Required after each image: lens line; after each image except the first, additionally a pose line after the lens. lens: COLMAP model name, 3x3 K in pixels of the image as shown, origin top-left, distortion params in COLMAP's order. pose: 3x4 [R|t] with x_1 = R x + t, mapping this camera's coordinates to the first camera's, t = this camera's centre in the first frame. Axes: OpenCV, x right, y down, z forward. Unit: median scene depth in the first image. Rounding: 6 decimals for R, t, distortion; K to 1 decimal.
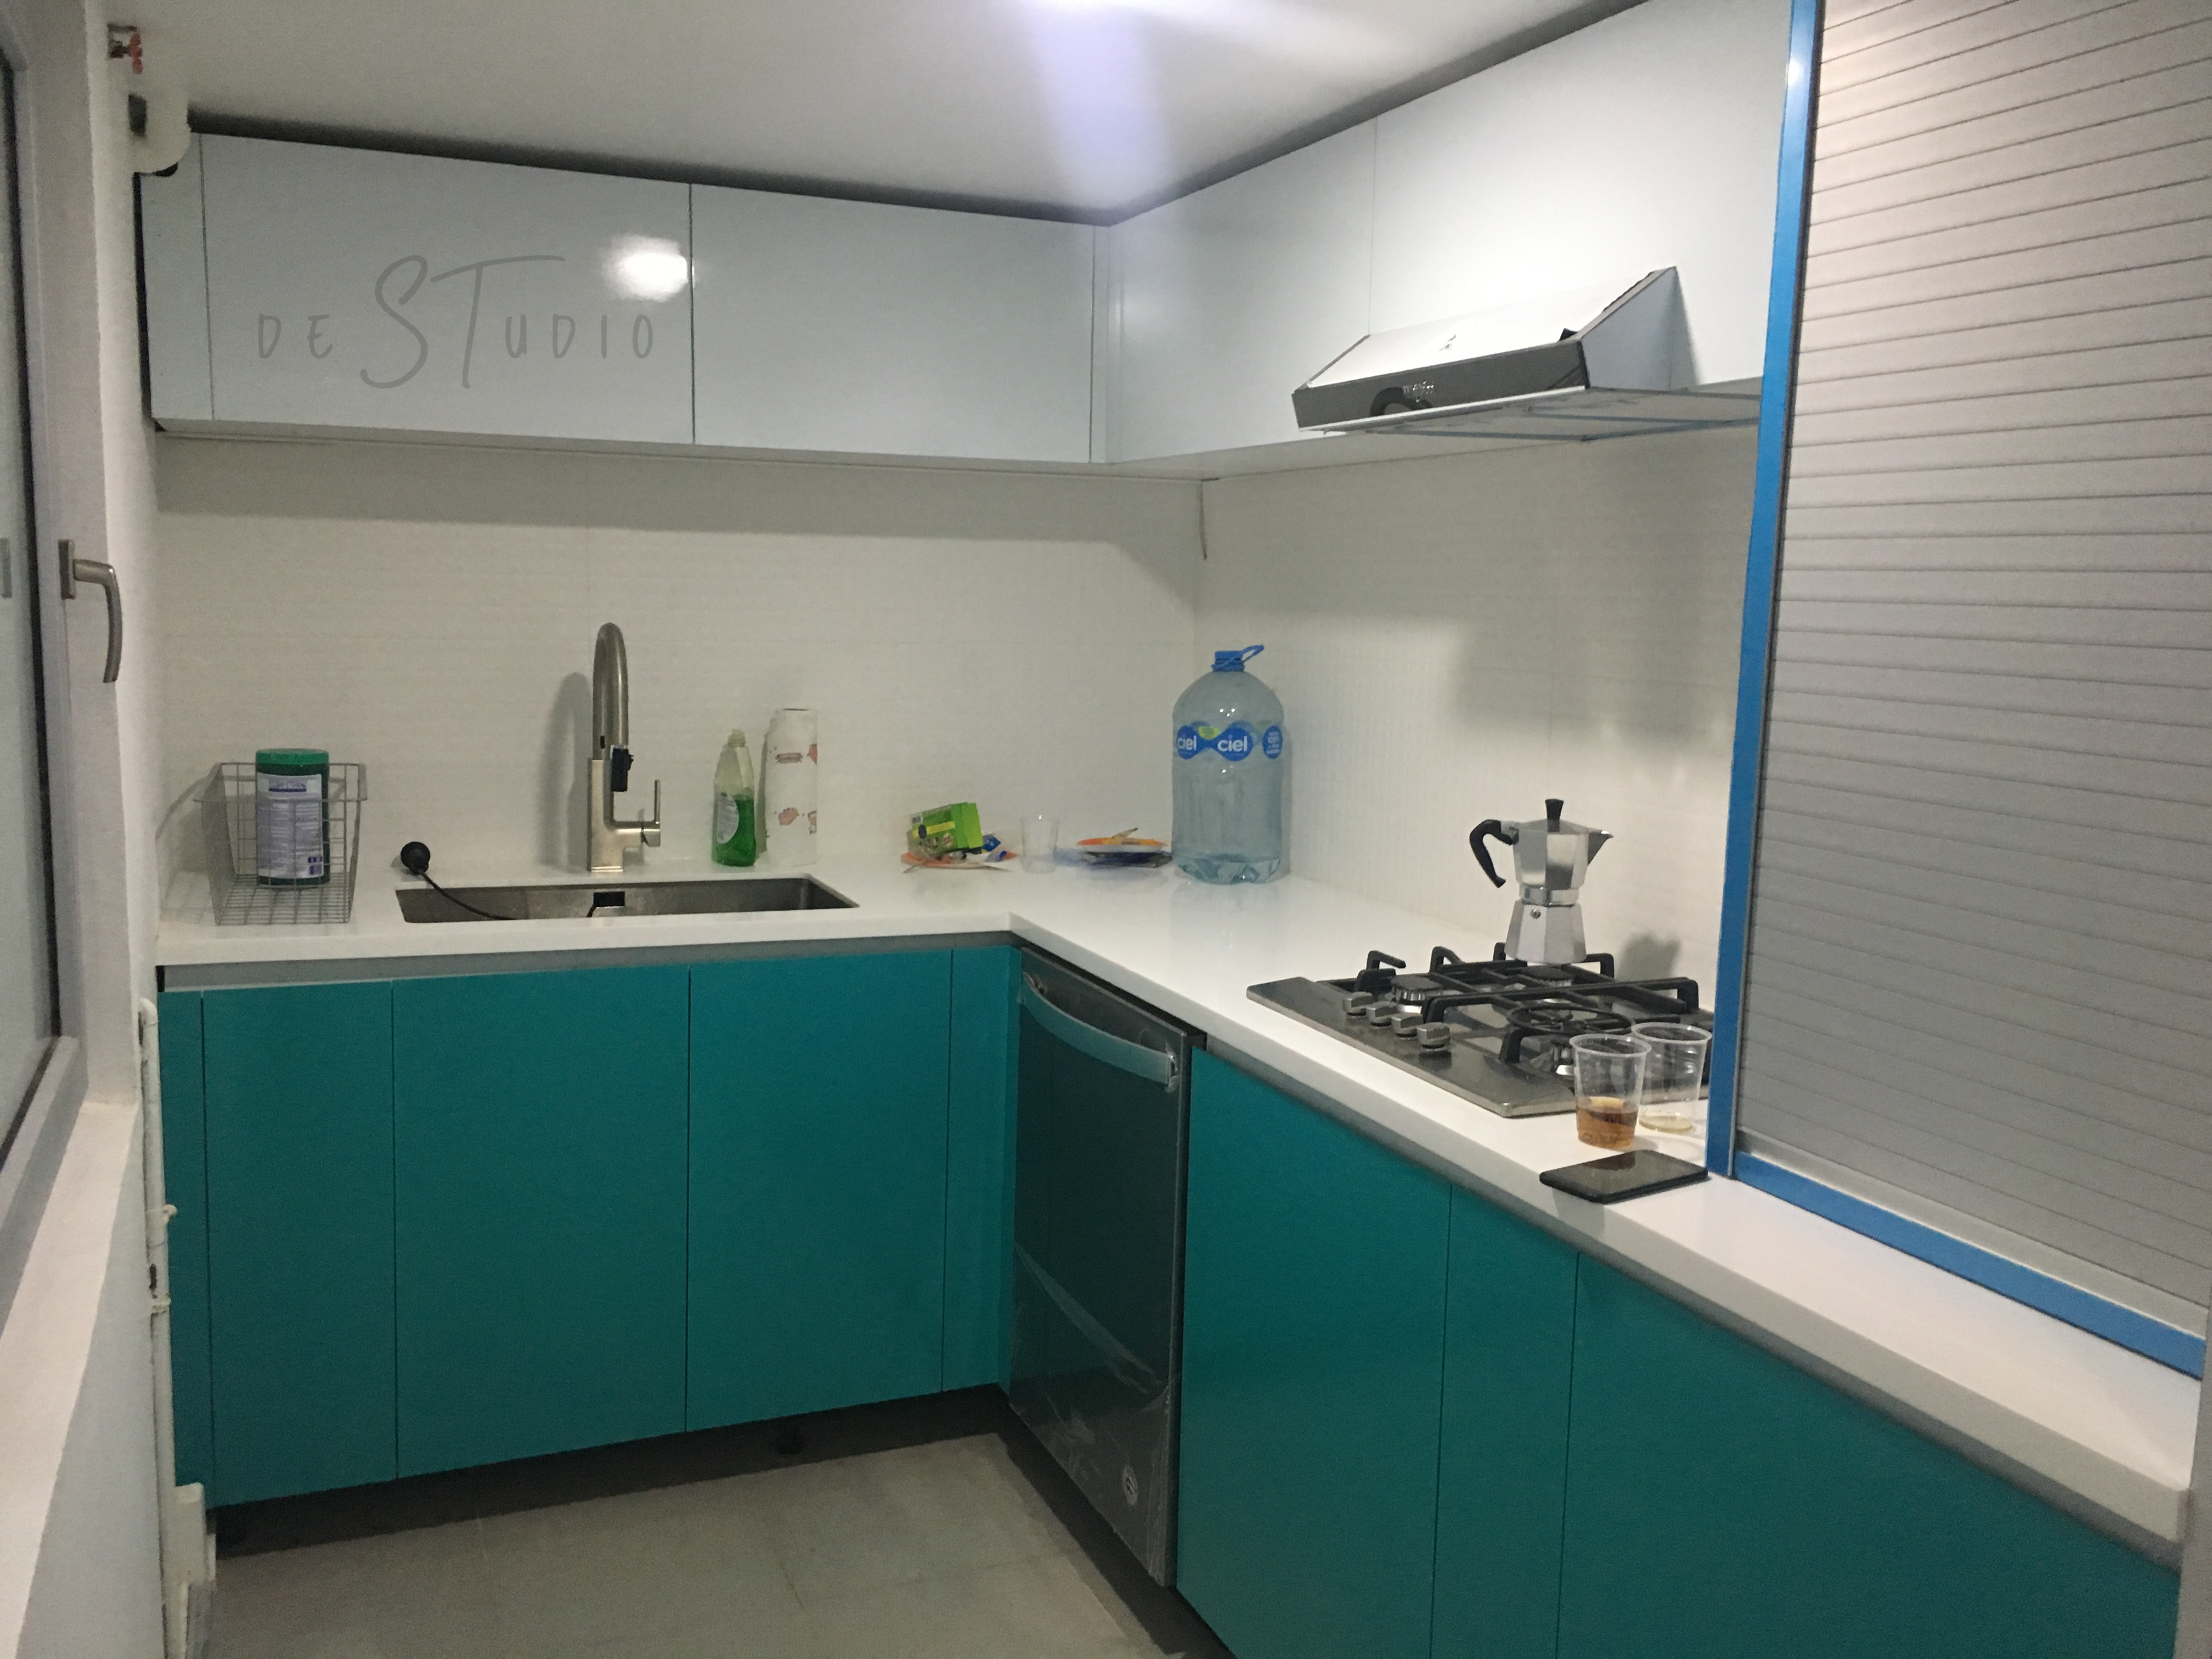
lens RADIAL K [[1878.4, 0, 1106.4], [0, 1878.4, 859.1], [0, 0, 1]] dist [0.078688, -0.088325]
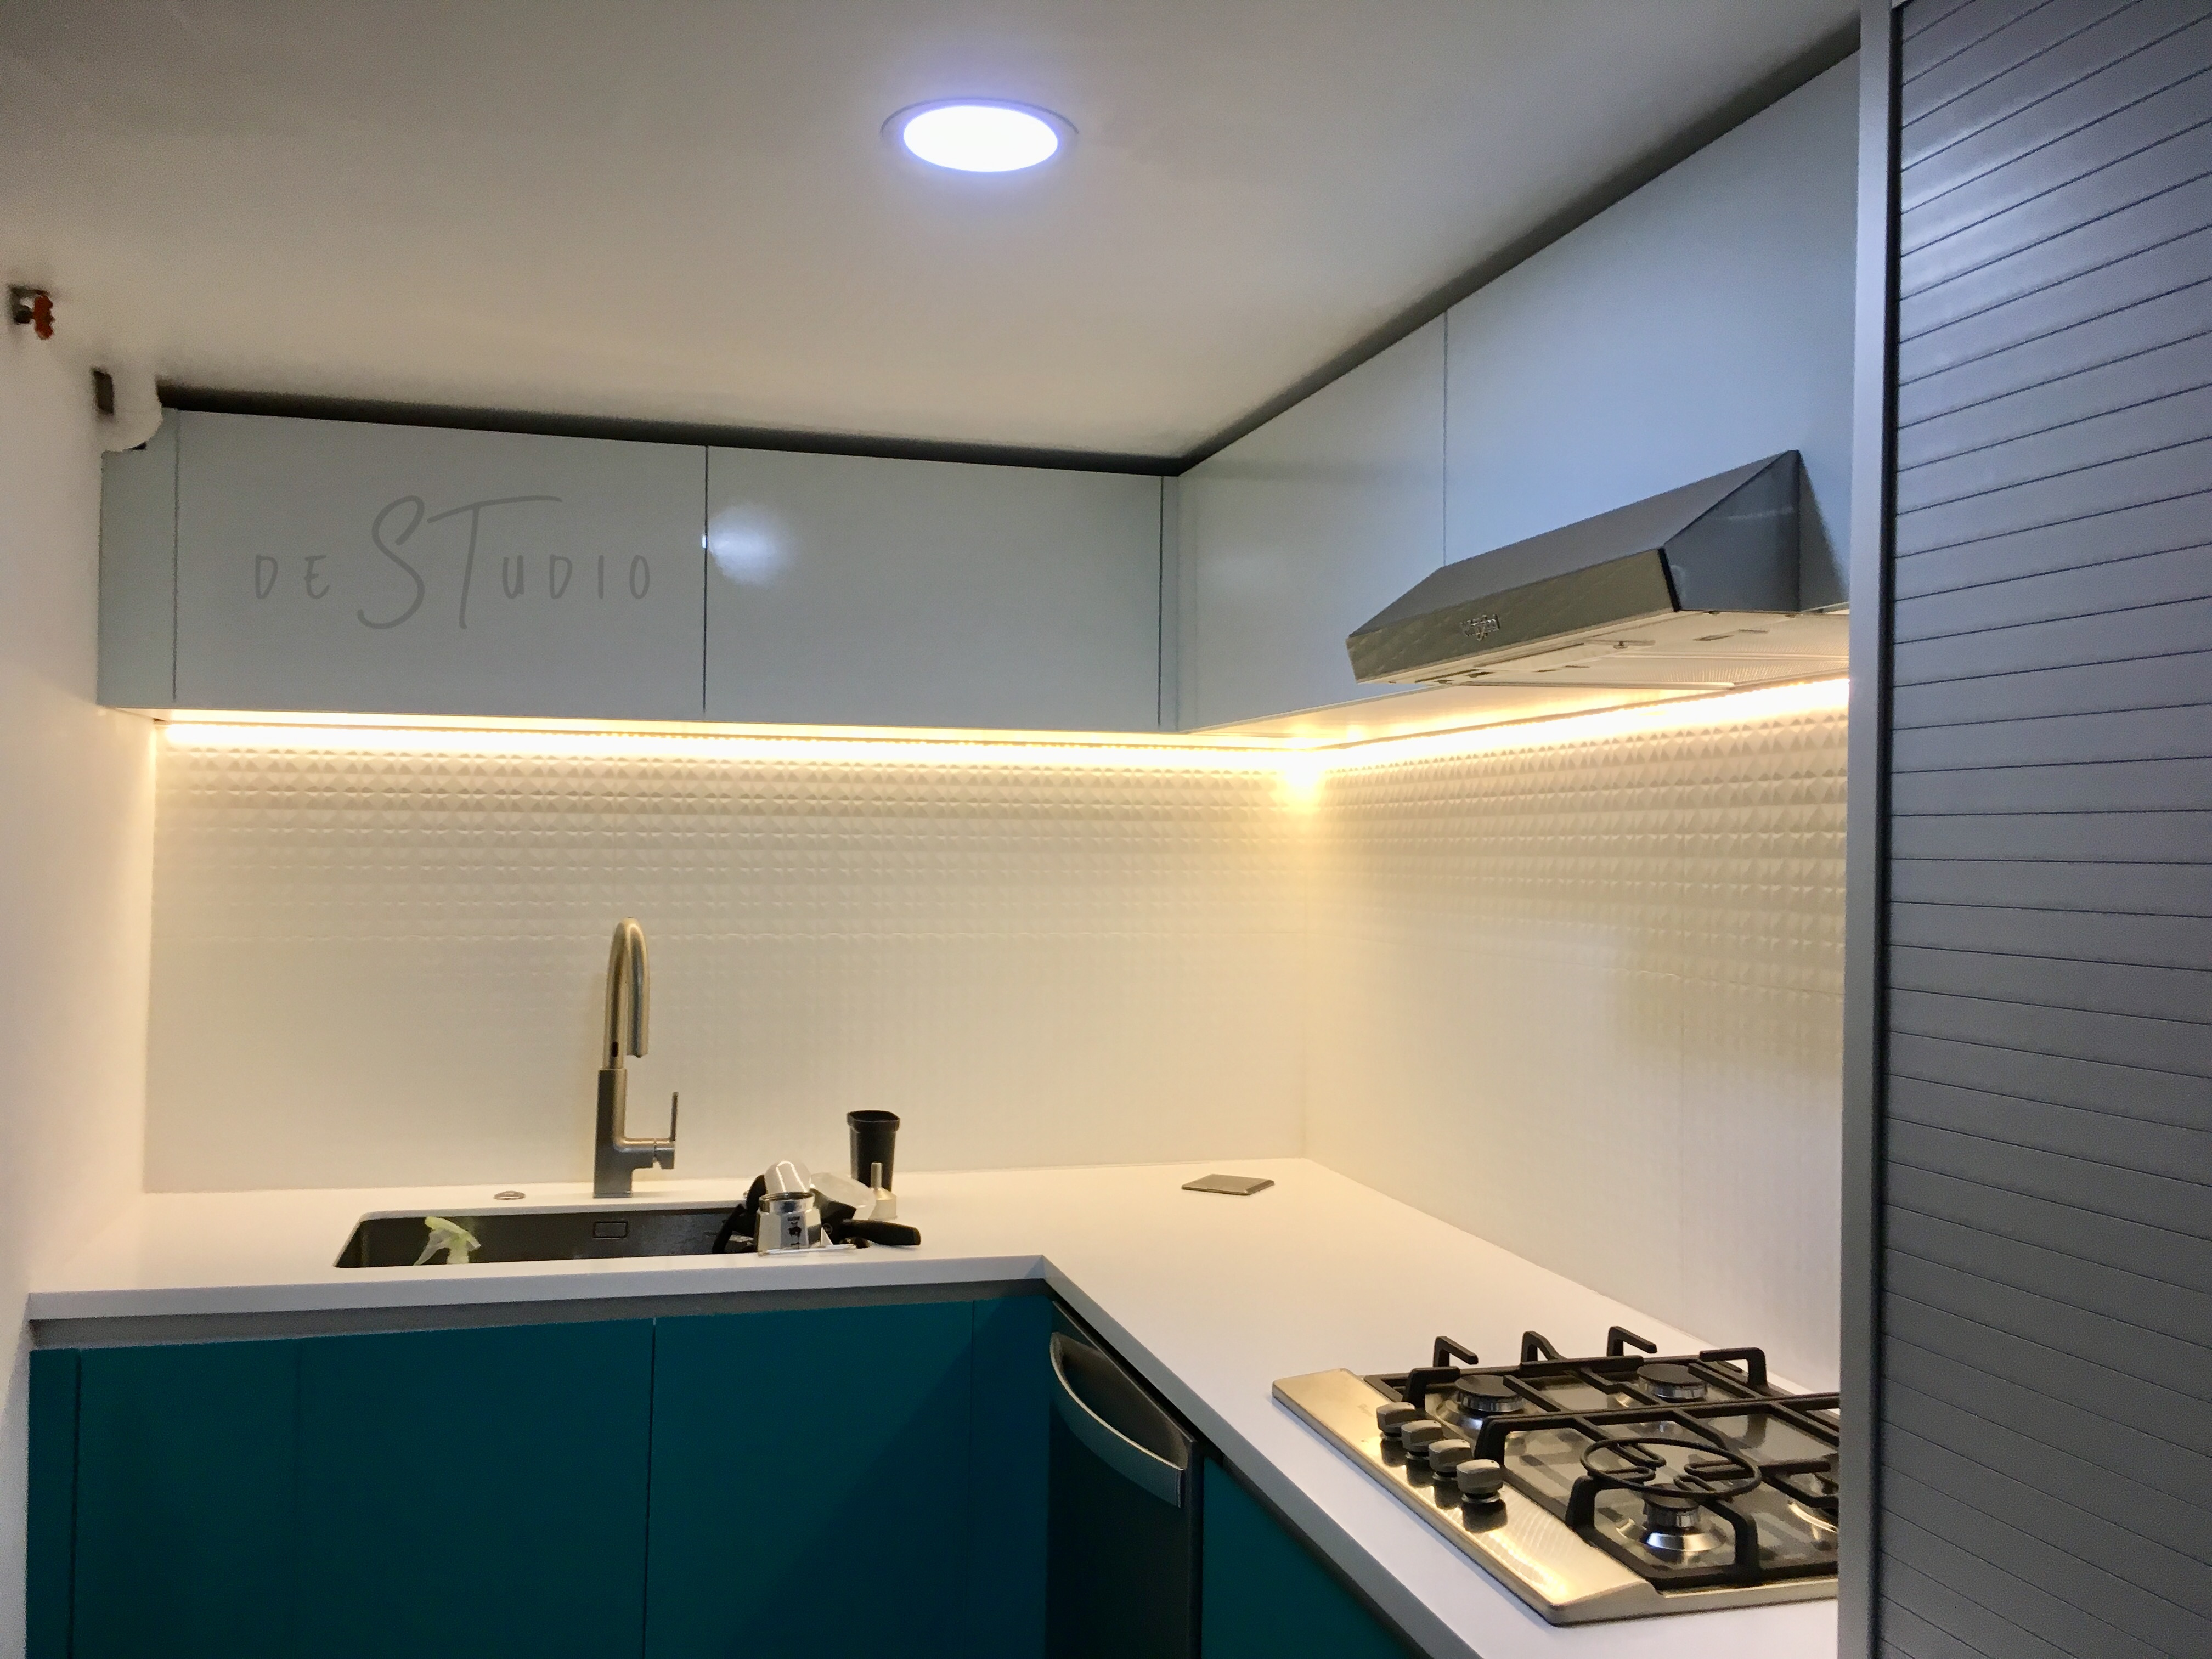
lens RADIAL K [[1878.1, 0, 1106.0], [0, 1878.1, 829.5], [0, 0, 1]] dist [0.049872, -0.007611]
pose [[0.989910, -0.010050, -0.141343, 0.116895], [-0.012177, 0.987758, -0.155520, -0.035459], [0.141175, 0.155672, 0.977669, 0.181828]]
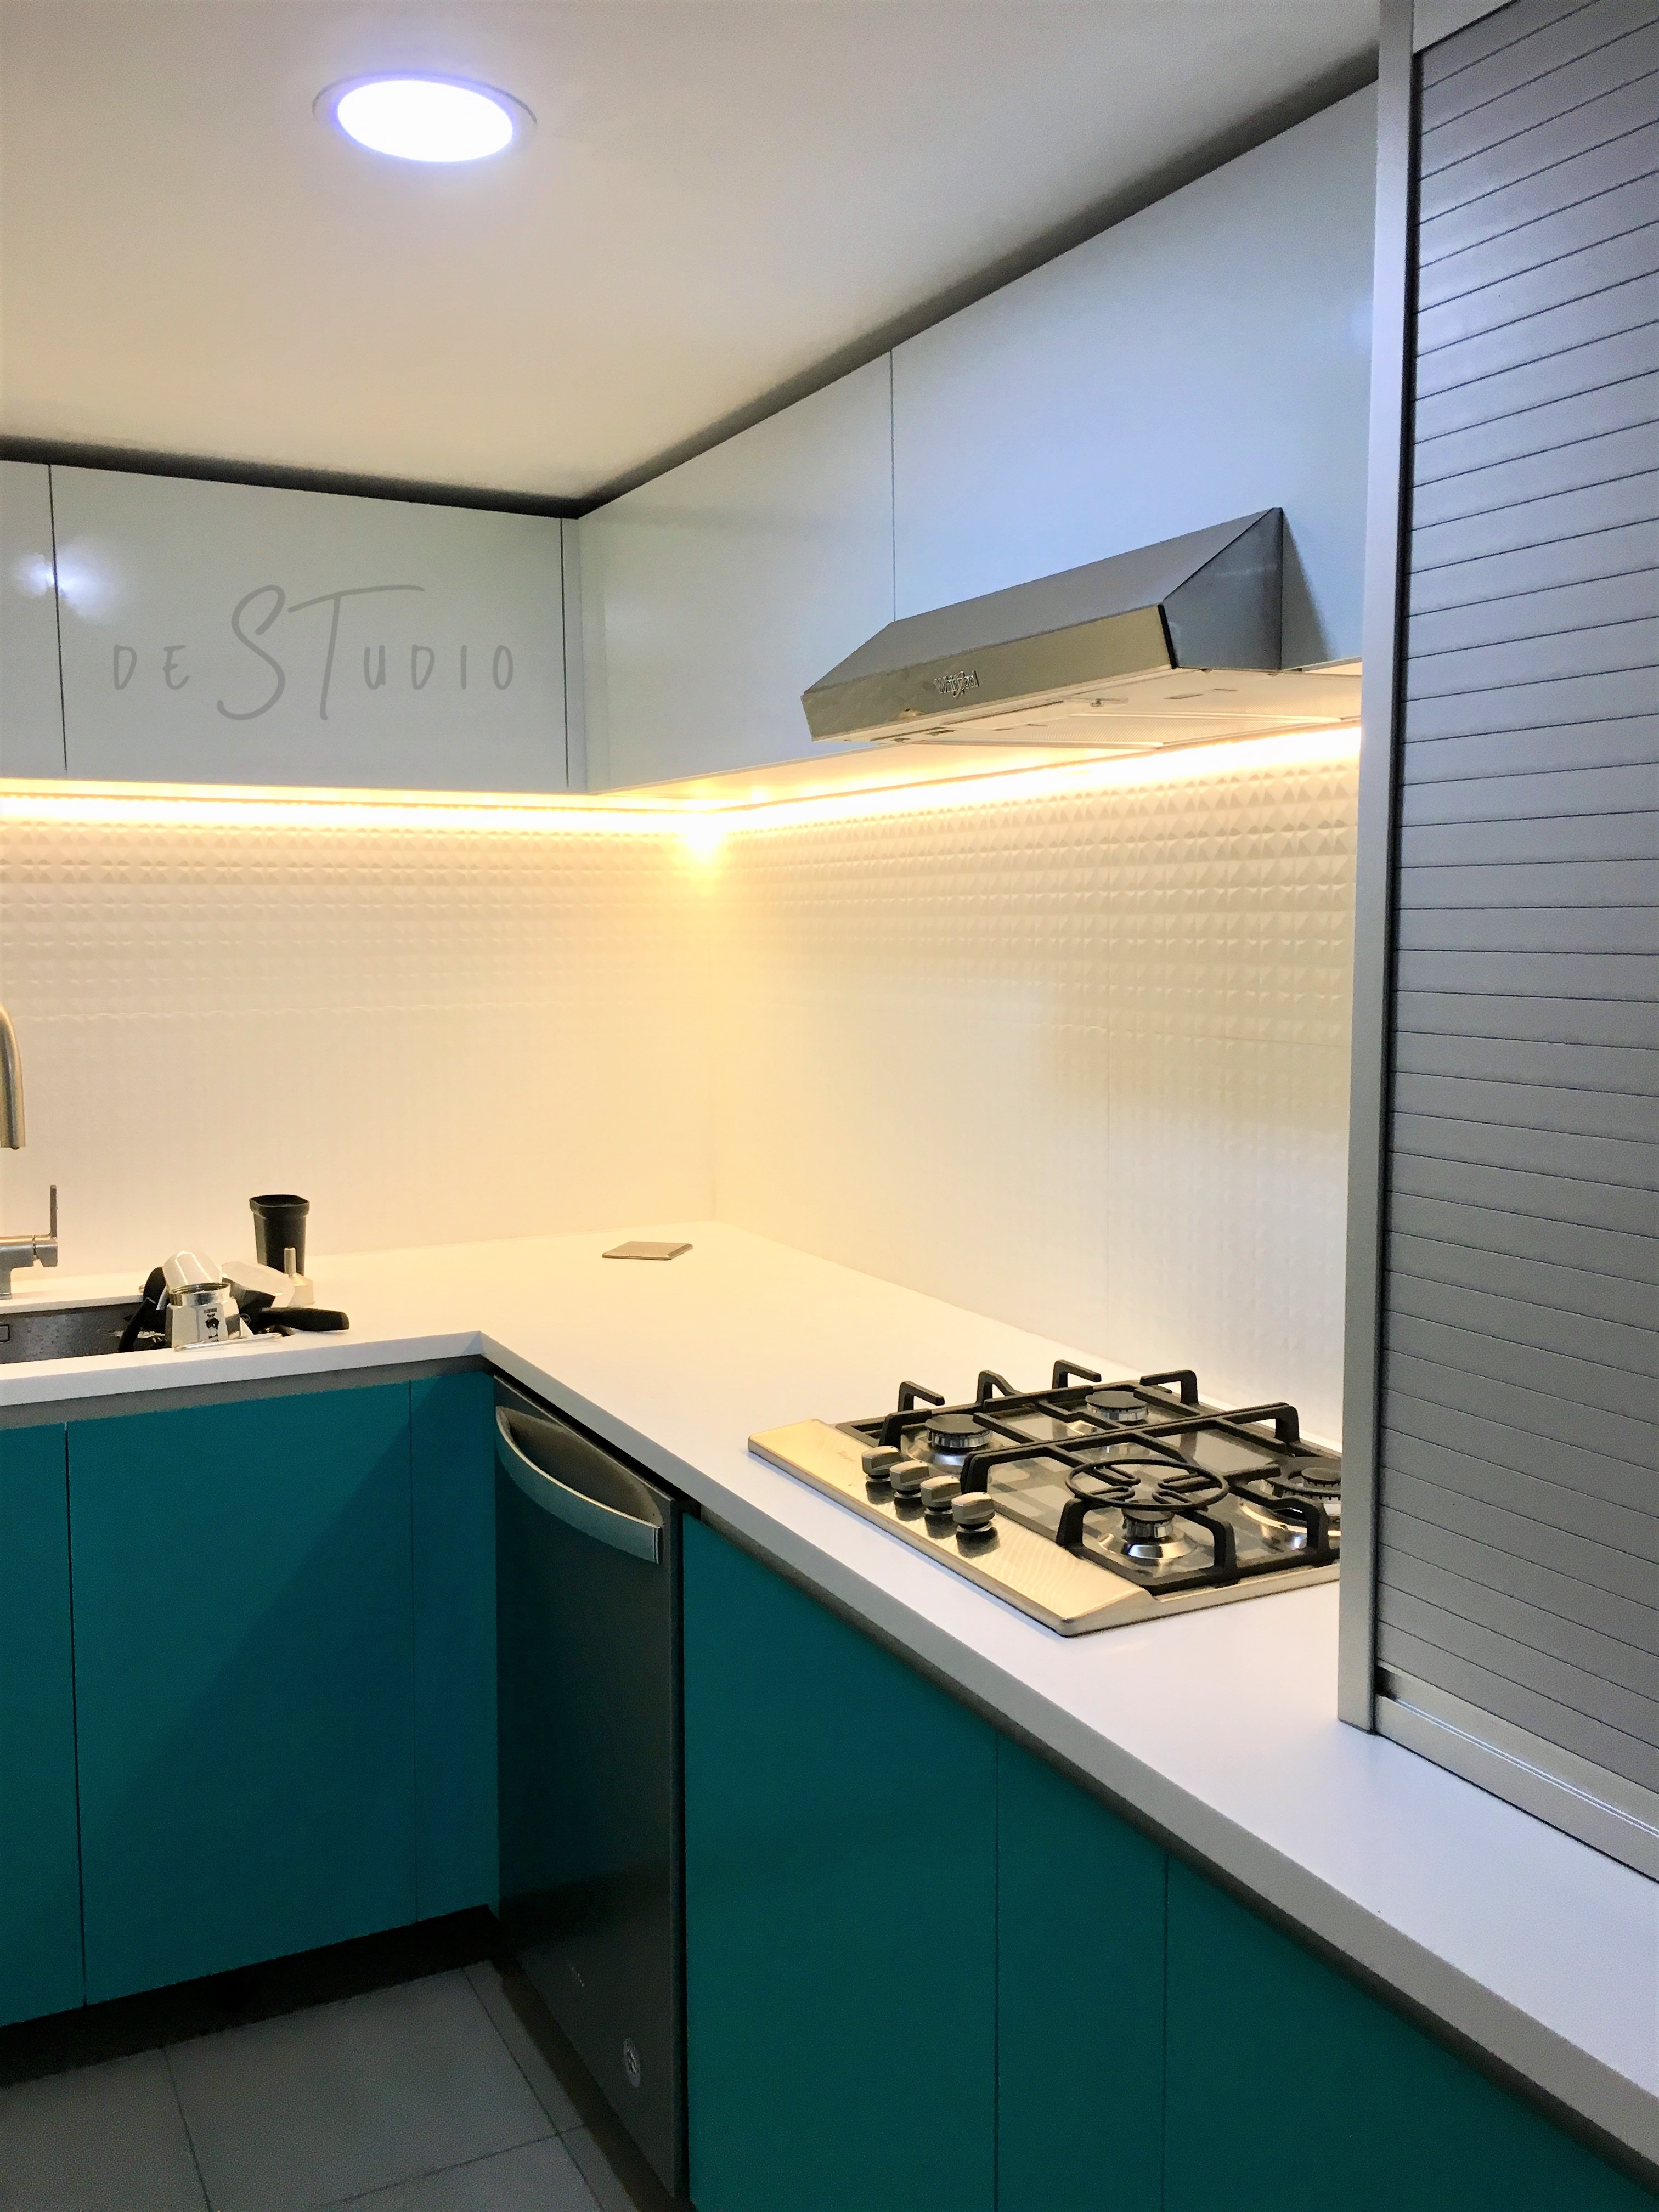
lens RADIAL K [[1878.4, 0, 829.5], [0, 1878.4, 1106.0], [0, 0, 1]] dist [0.078688, -0.088325]
pose [[0.996802, -0.032295, 0.073091, 0.054055], [0.035436, 0.998485, -0.042104, -0.036650], [-0.071621, 0.044560, 0.996436, 0.189499]]
